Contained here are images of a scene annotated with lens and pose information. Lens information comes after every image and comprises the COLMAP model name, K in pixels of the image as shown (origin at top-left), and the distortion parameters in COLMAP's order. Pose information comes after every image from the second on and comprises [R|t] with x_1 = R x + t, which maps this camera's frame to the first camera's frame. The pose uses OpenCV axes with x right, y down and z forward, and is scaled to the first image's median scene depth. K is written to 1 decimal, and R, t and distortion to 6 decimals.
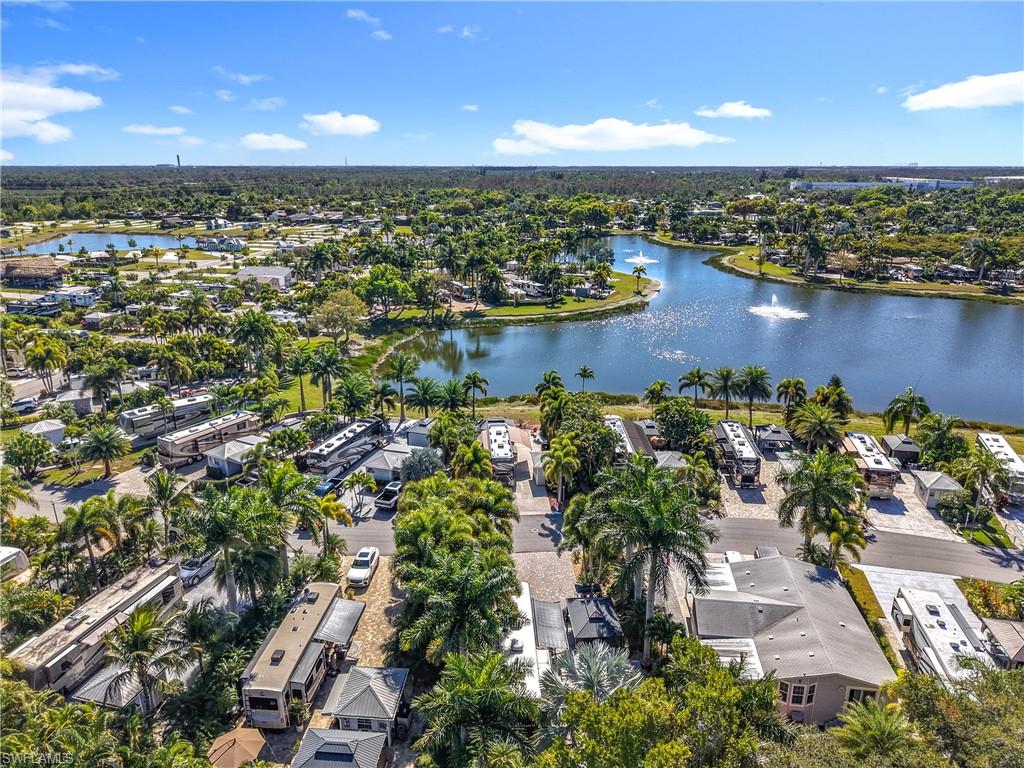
lens RADIAL K [[694.1, 0, 509.8], [0, 694.1, 388.0], [0, 0, 1]] dist [0.000162, -0.001482]
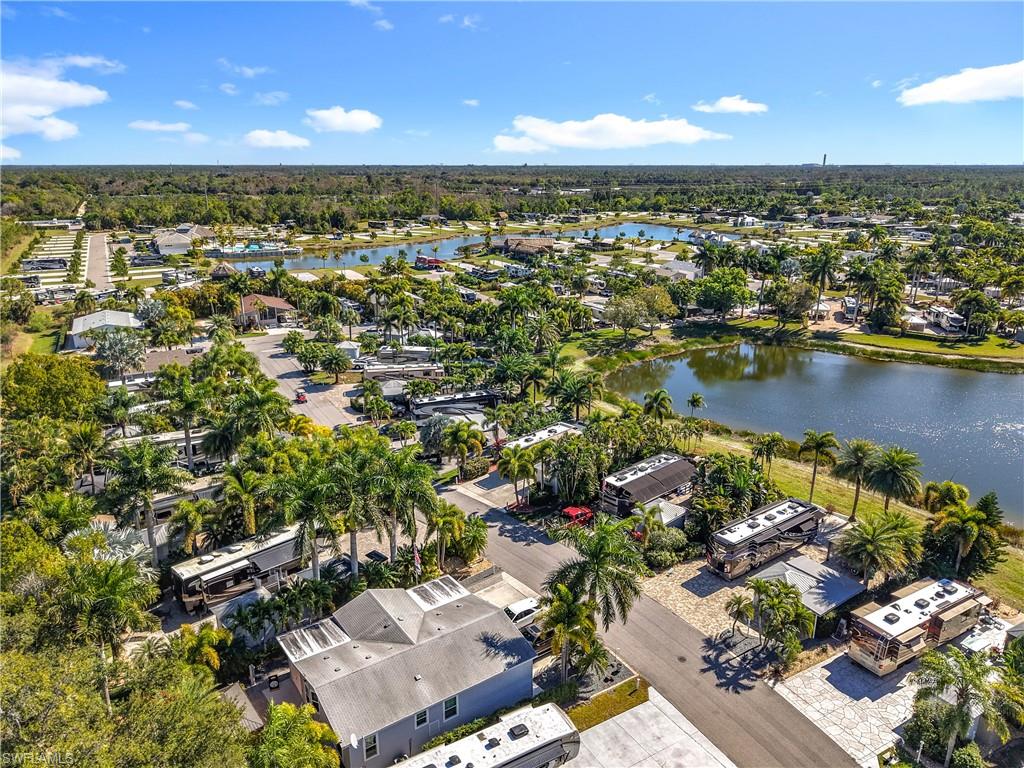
lens RADIAL K [[696.9, 0, 505.4], [0, 696.9, 379.4], [0, 0, 1]] dist [0.096325, -0.125275]
pose [[0.670058, 0.217851, -0.709622, 0.563428], [-0.228027, 0.970152, 0.082519, -0.066694], [0.706418, 0.106521, 0.699734, 0.202476]]
